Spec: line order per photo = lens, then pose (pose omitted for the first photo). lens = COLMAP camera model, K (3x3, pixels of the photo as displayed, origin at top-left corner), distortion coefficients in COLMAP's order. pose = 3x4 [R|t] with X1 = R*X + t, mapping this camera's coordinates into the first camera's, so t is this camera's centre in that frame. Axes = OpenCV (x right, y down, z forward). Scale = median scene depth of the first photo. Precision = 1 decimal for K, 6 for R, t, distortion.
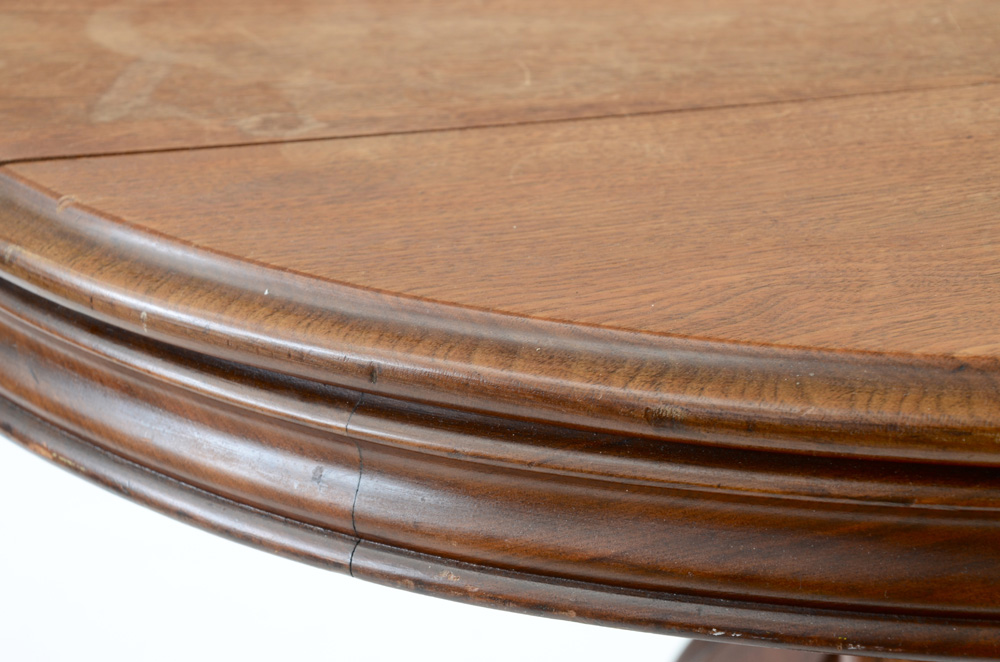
lens RADIAL K [[3553.8, 0, 498.4], [0, 3553.8, 352.4], [0, 0, 1]] dist [0.907711, 0.519732]
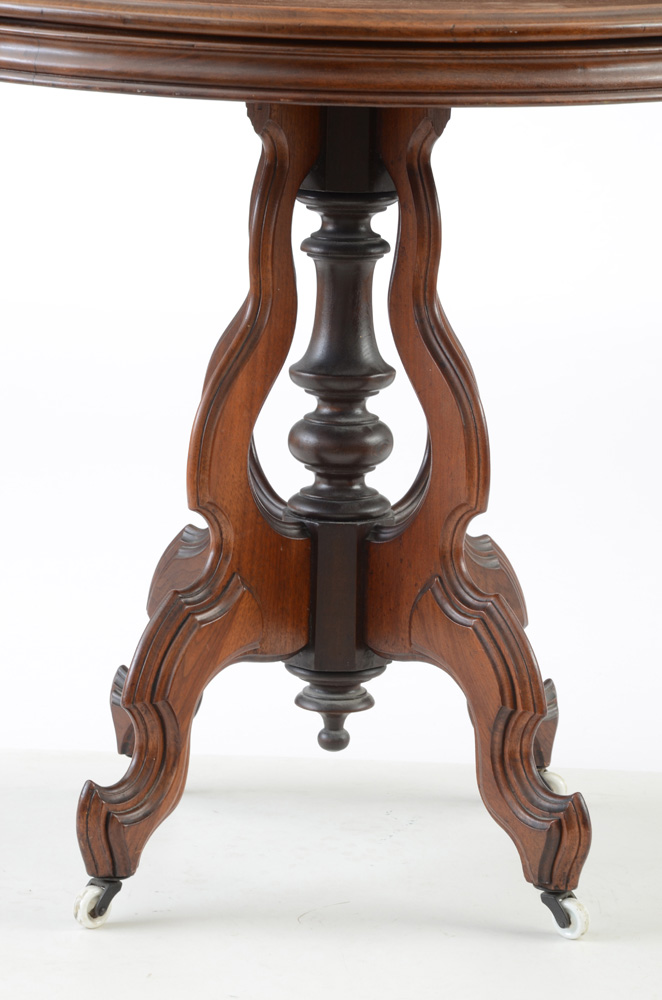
lens RADIAL K [[3387.2, 0, 335.0], [0, 3387.2, 512.4], [0, 0, 1]] dist [1.016934, 0.866074]
pose [[0.995893, 0.078178, -0.045675, 0.357325], [-0.084607, 0.983163, -0.161966, 0.823153], [0.032244, 0.165165, 0.985739, -1.773962]]
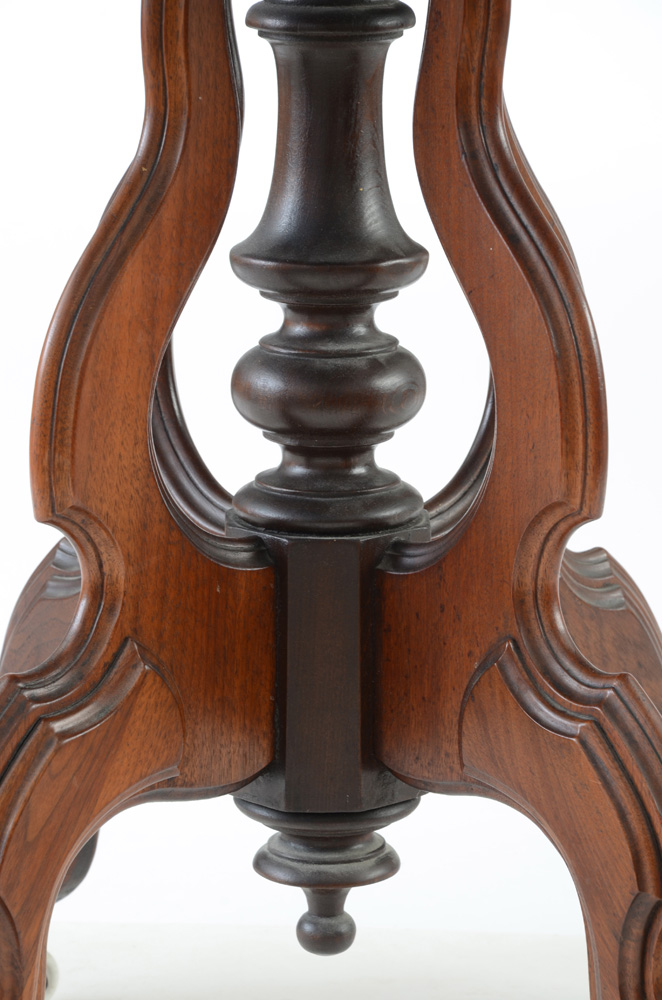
lens RADIAL K [[3983.1, 0, 330.6], [0, 3983.1, 516.2], [0, 0, 1]] dist [1.254191, 0.986342]
pose [[0.995777, 0.065187, -0.064652, 0.348352], [-0.073923, 0.986882, -0.143521, 0.594749], [0.054448, 0.147694, 0.987533, -0.624777]]
